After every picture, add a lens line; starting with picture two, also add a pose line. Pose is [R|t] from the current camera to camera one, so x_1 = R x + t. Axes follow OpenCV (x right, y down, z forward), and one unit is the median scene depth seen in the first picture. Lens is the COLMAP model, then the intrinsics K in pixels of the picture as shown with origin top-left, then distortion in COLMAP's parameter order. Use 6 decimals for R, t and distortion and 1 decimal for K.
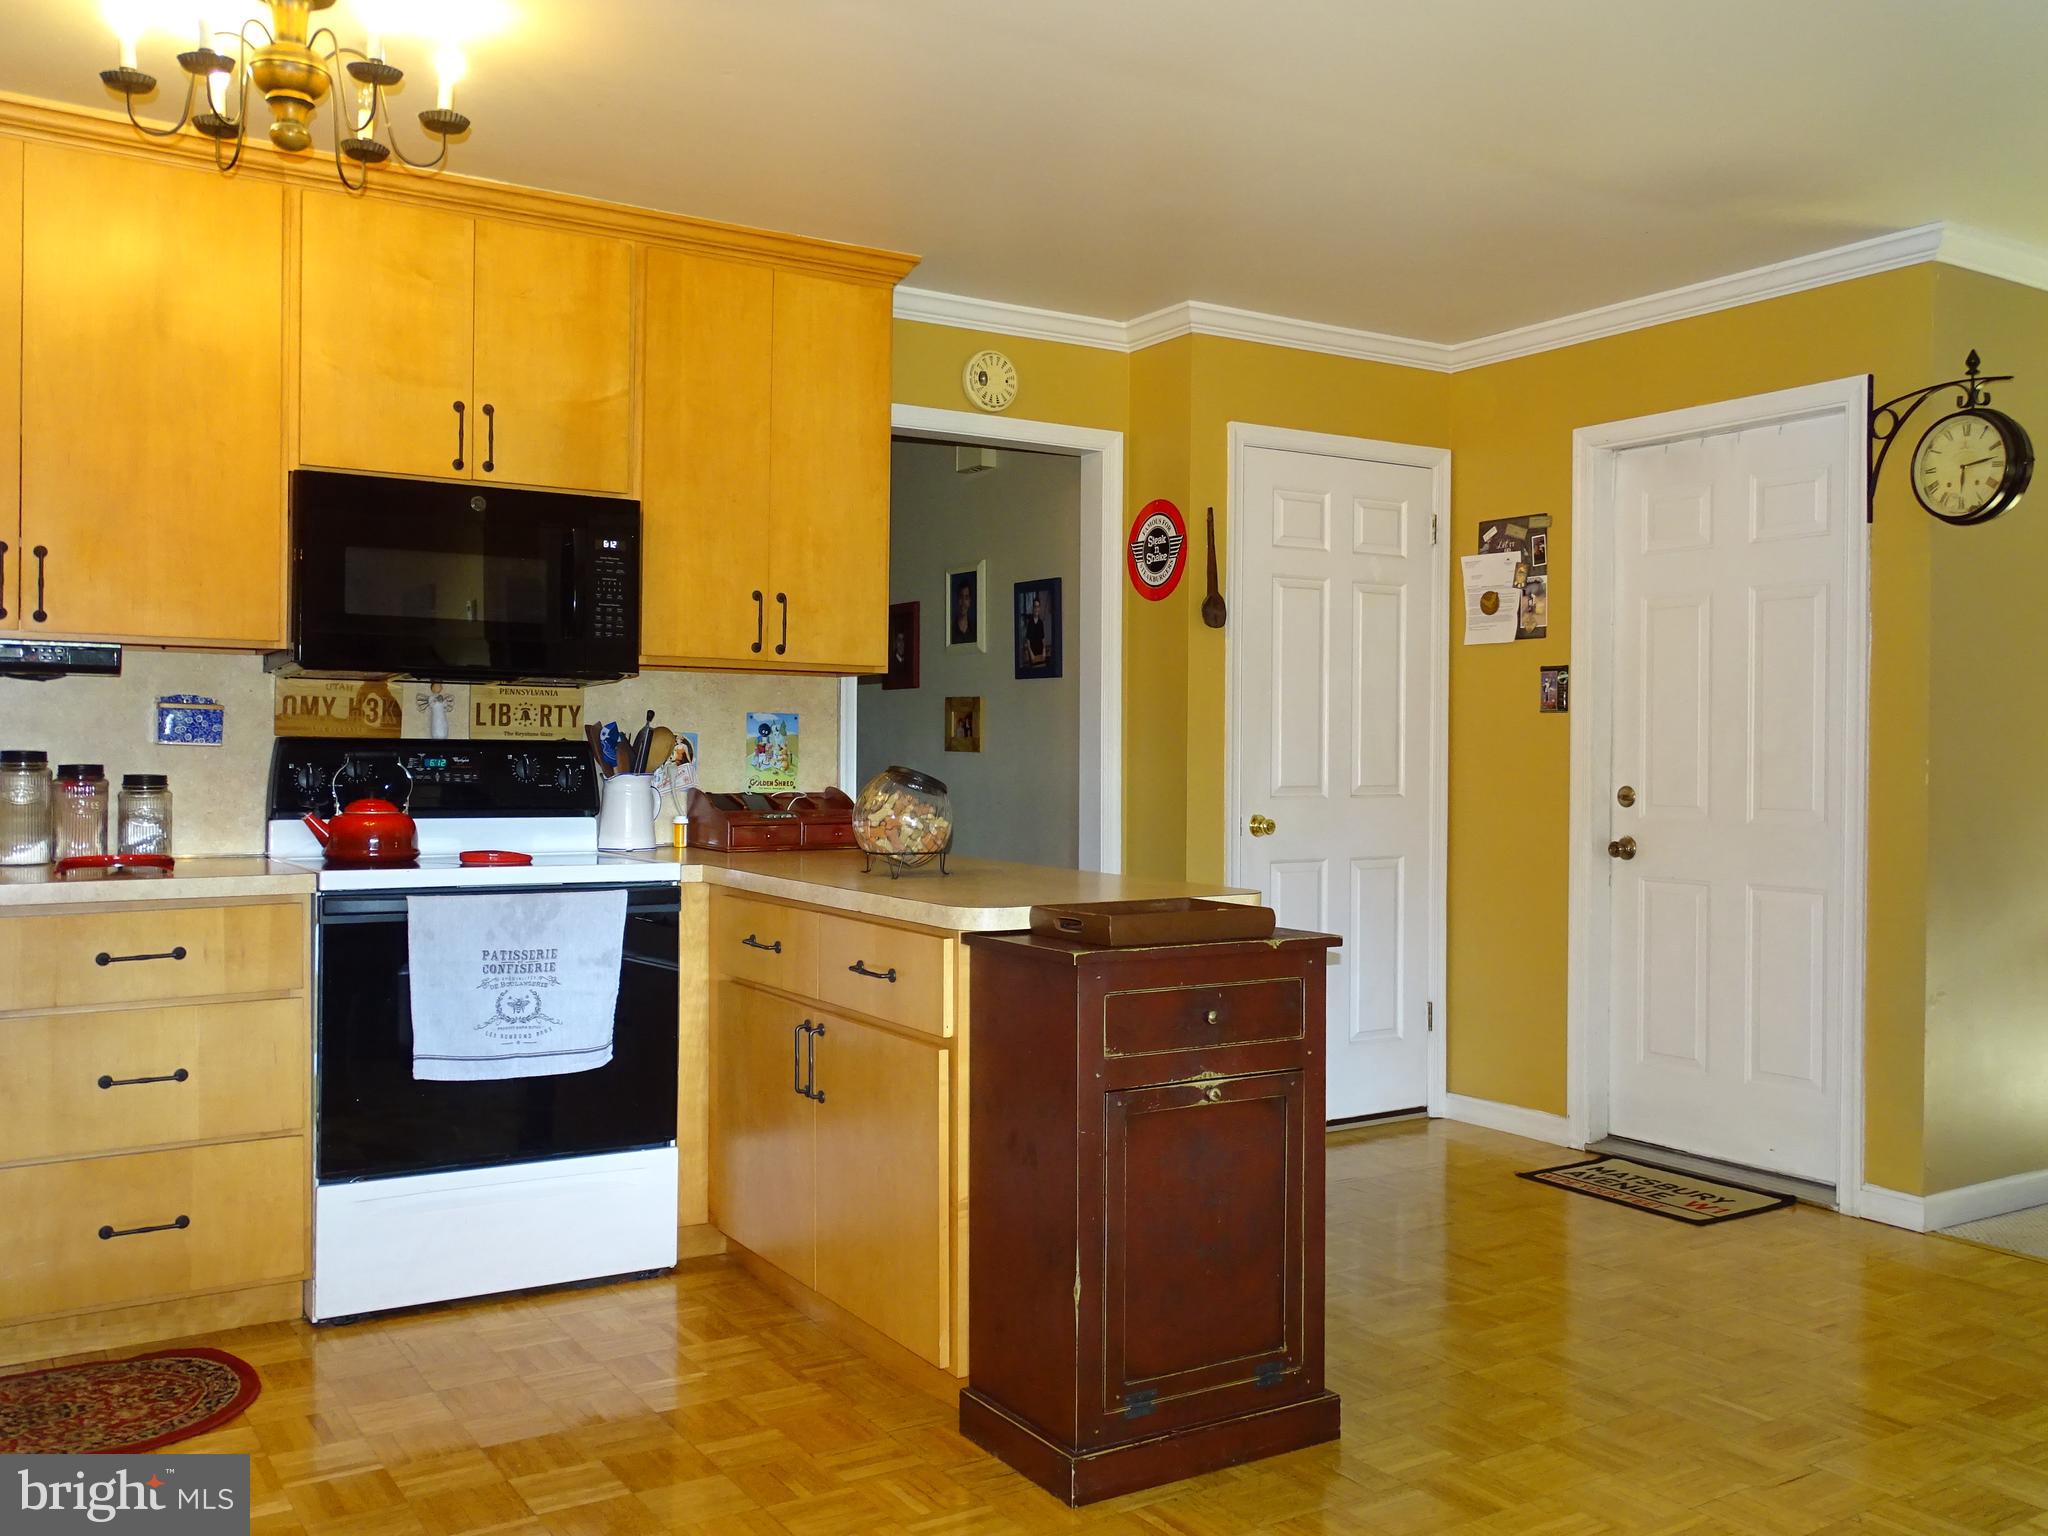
lens RADIAL K [[1789.1, 0, 1024.0], [0, 1789.1, 768.0], [0, 0, 1]] dist [0.000802, -0.000184]
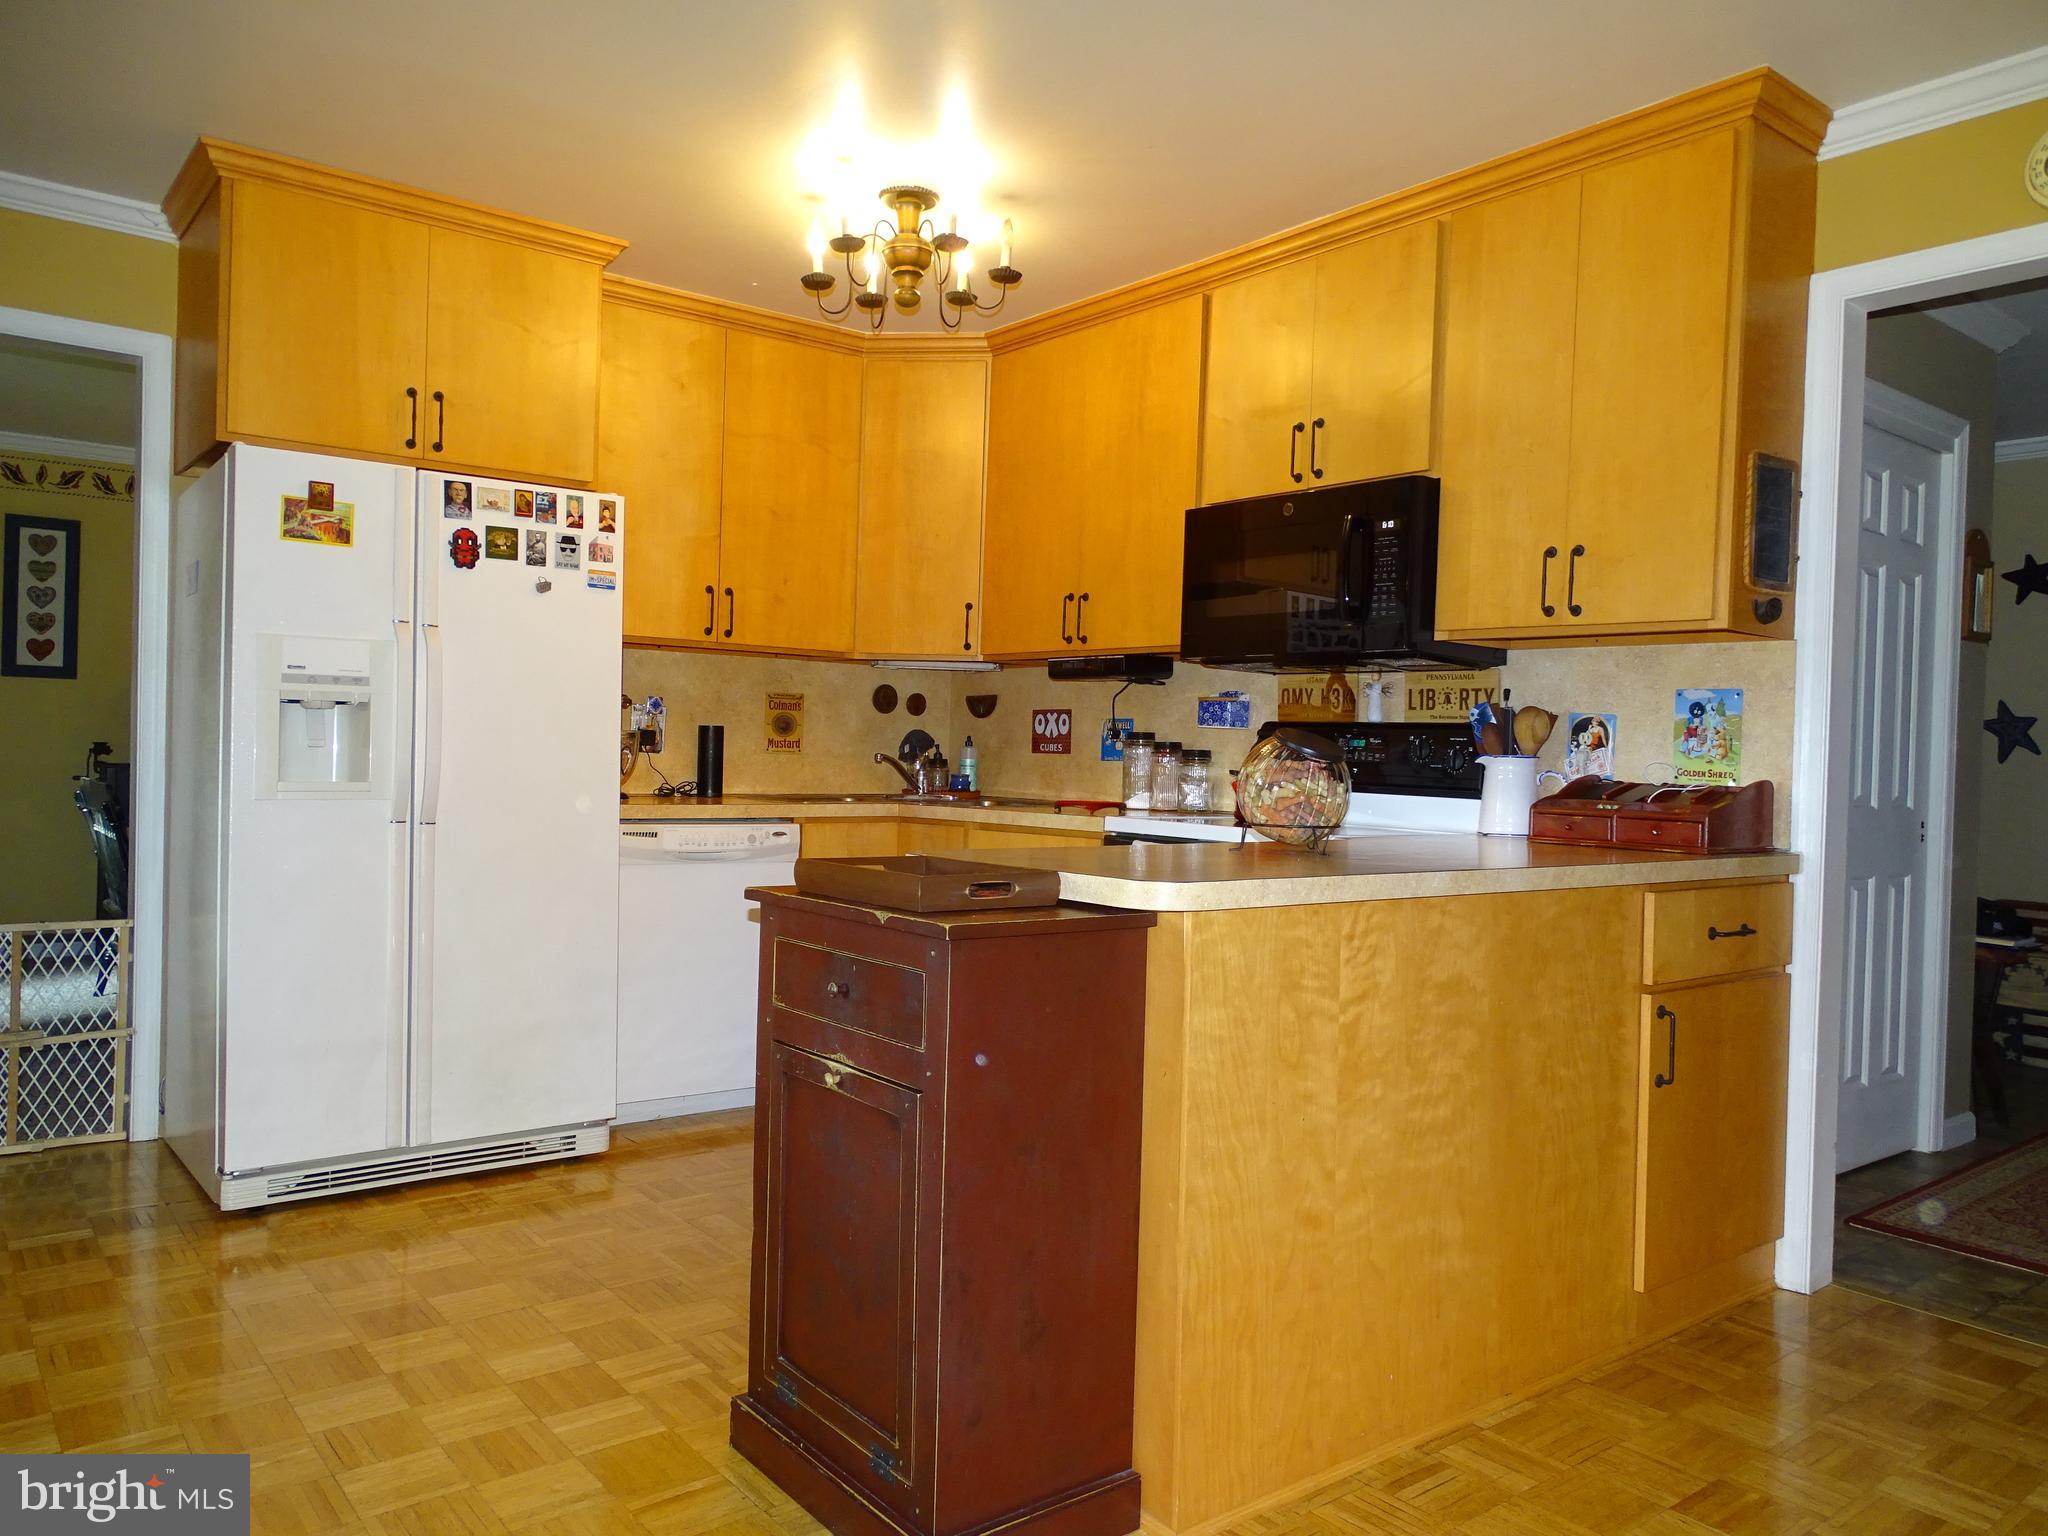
lens RADIAL K [[1460.3, 0, 1018.0], [0, 1460.3, 762.7], [0, 0, 1]] dist [-0.001008, 0.004921]
pose [[0.117473, 0.003276, -0.993071, 0.551407], [-0.040000, 0.999199, -0.001435, 0.019030], [0.992270, 0.039891, 0.117510, 0.680966]]
